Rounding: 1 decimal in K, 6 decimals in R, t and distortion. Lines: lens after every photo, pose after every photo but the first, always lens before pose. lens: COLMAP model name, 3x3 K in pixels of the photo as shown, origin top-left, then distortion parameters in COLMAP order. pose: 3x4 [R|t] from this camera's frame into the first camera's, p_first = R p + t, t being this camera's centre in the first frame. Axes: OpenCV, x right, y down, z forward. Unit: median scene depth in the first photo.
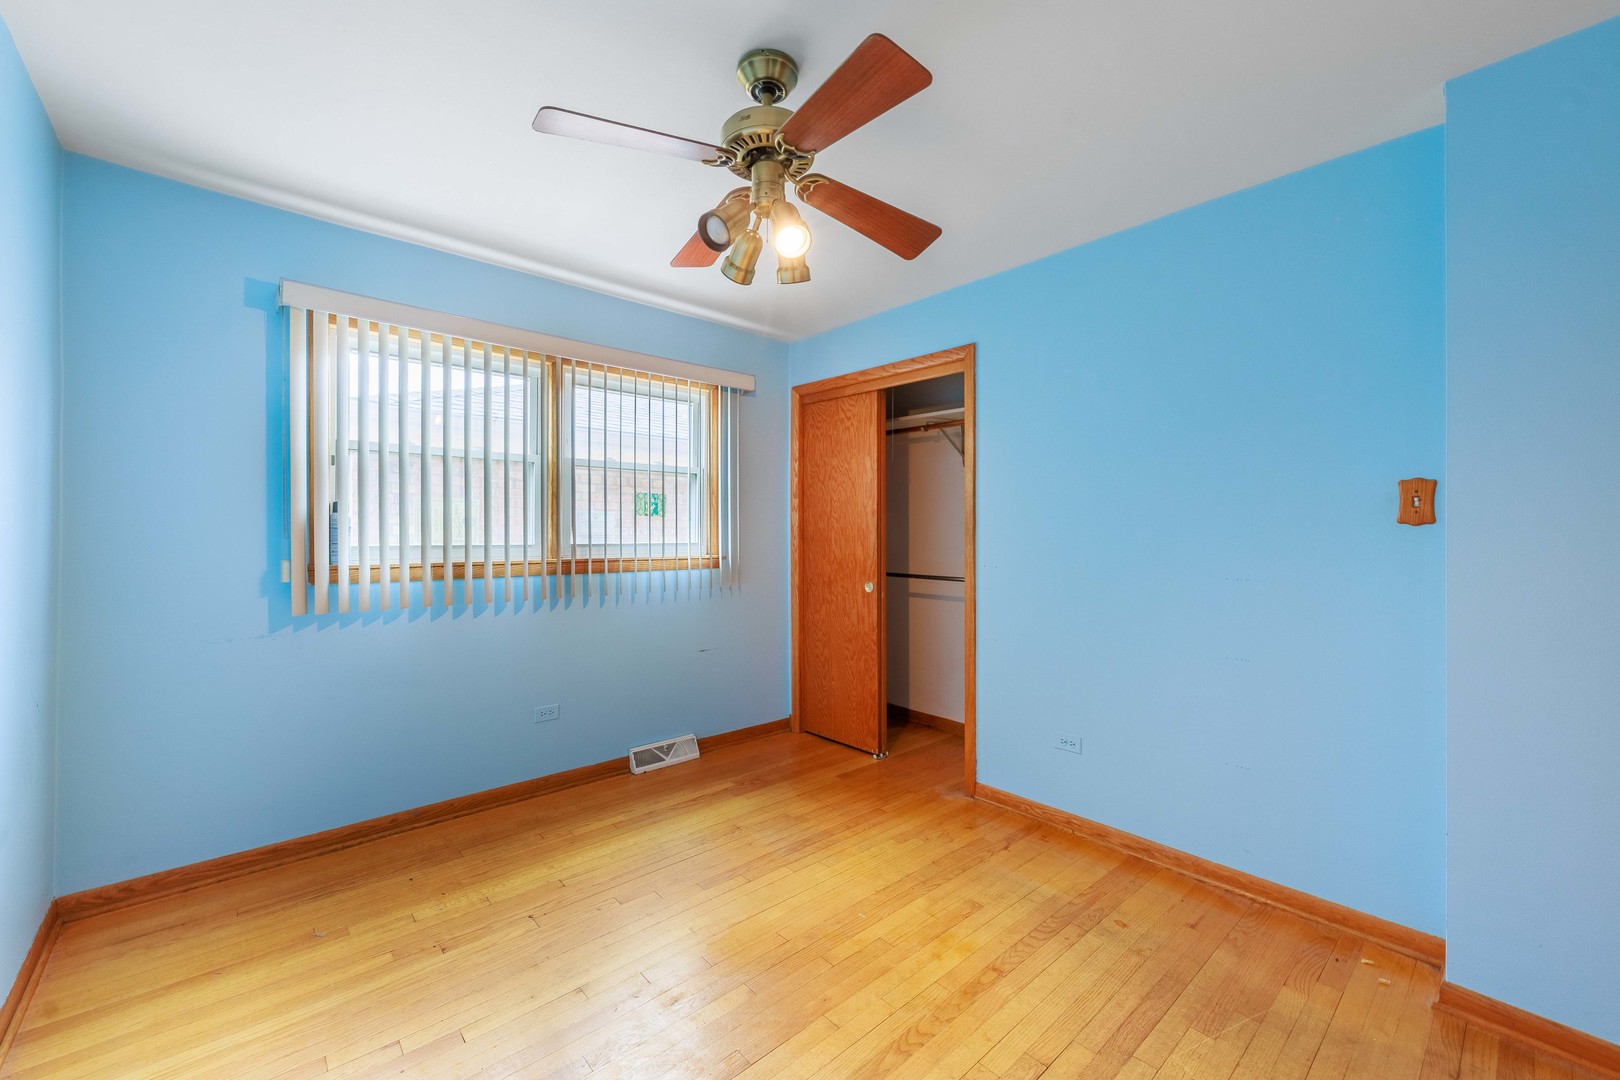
lens RADIAL K [[643.2, 0, 806.7], [0, 643.2, 535.7], [0, 0, 1]] dist [0.000485, -0.000712]
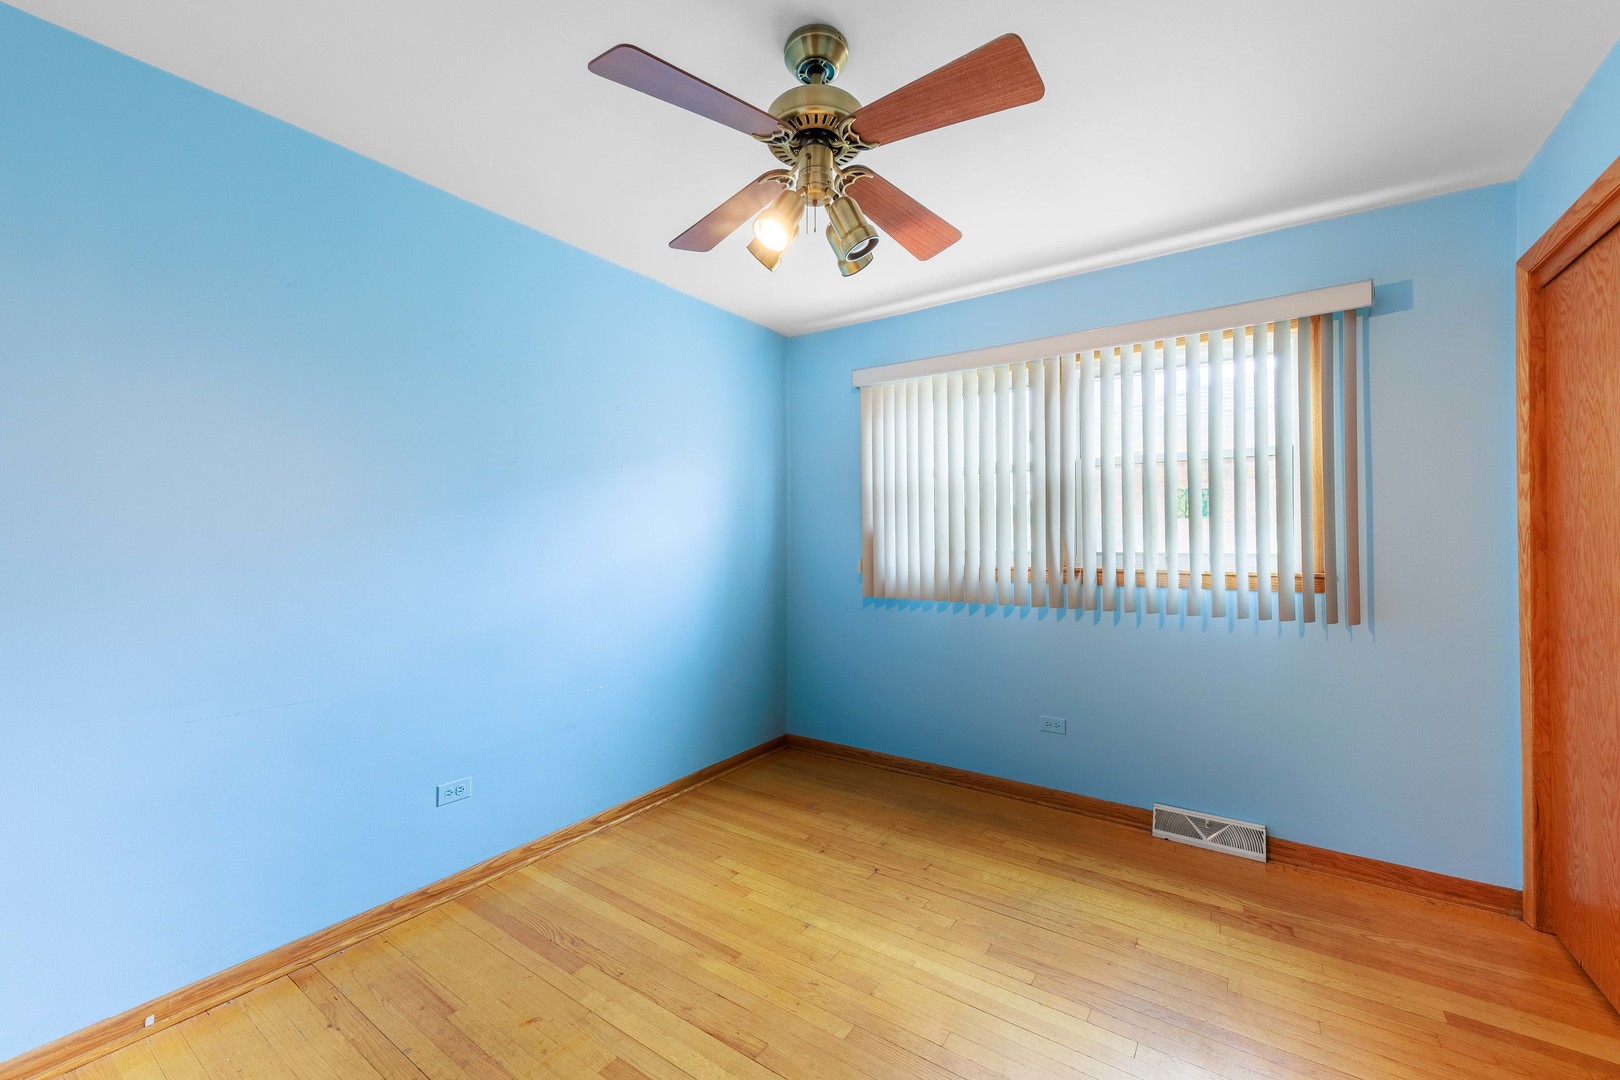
lens RADIAL K [[642.9, 0, 813.0], [0, 642.9, 543.4], [0, 0, 1]] dist [-0.000384, -0.000413]
pose [[0.236384, 0.004934, -0.971647, 0.447440], [-0.003902, 0.999984, 0.004129, -0.001645], [0.971652, 0.002816, 0.236400, 0.409160]]
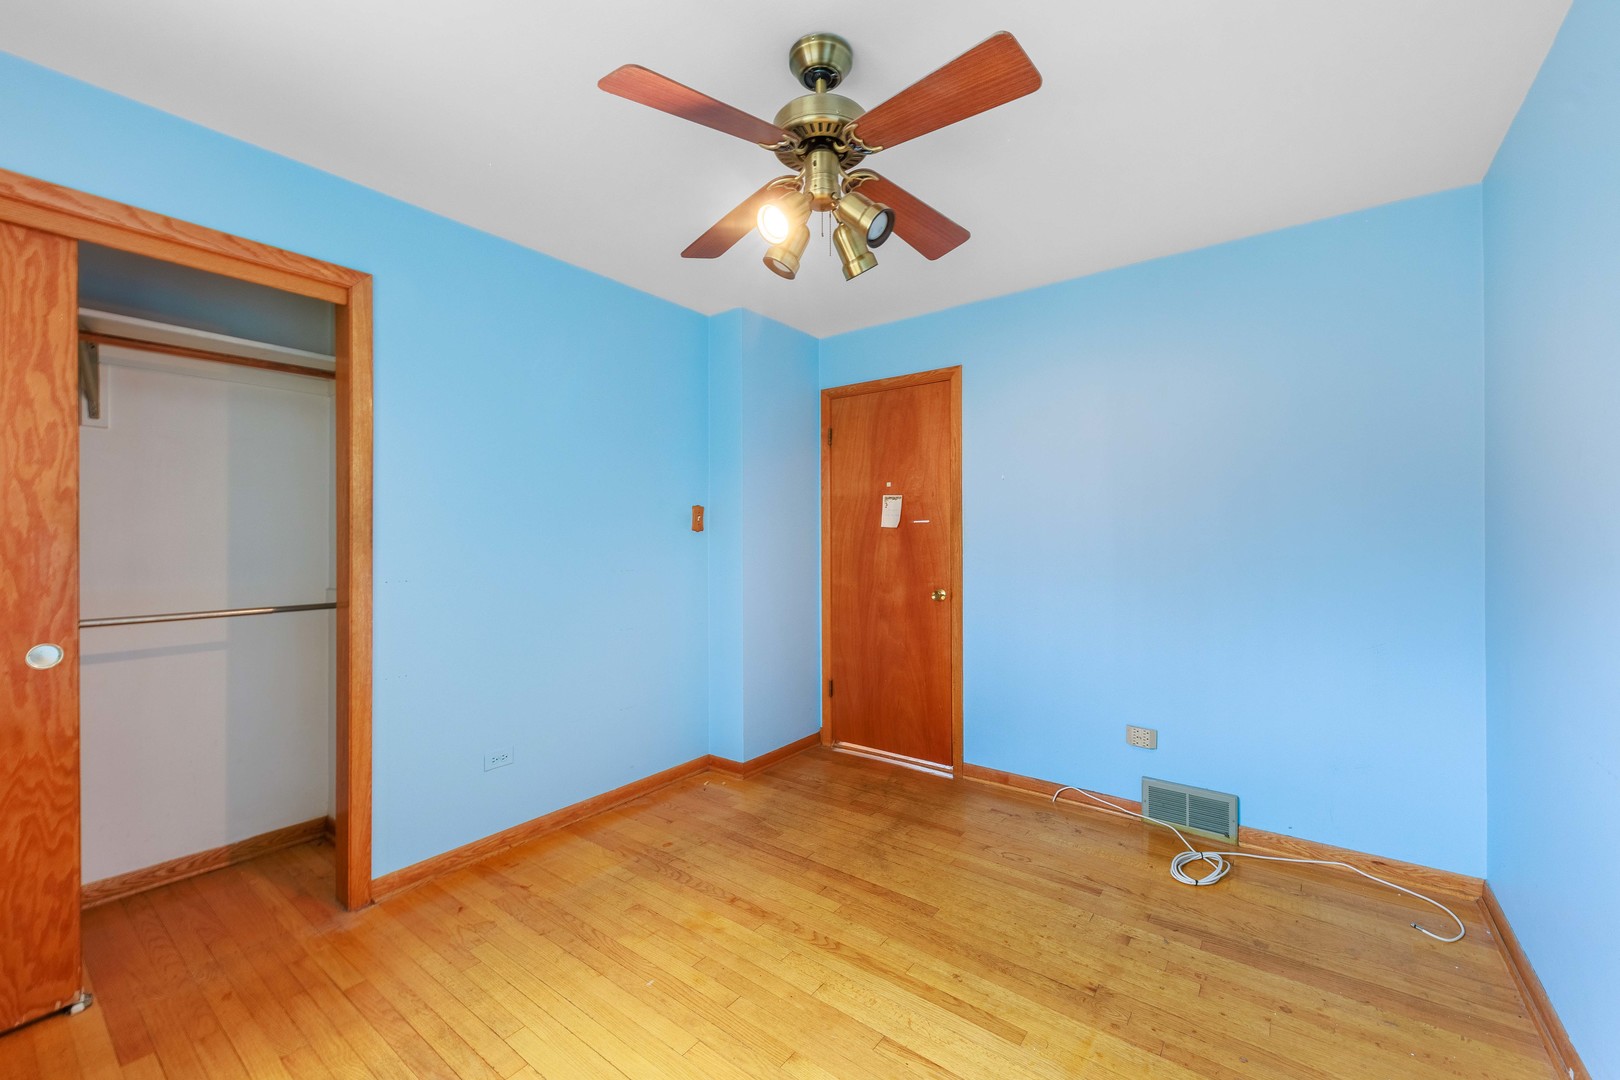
lens RADIAL K [[643.2, 0, 806.7], [0, 643.2, 535.7], [0, 0, 1]] dist [0.000485, -0.000712]
pose [[-0.196922, 0.004904, 0.980407, -0.527778], [0.011057, 0.999935, -0.002781, 0.002043], [-0.980357, 0.010292, -0.196963, 0.638079]]
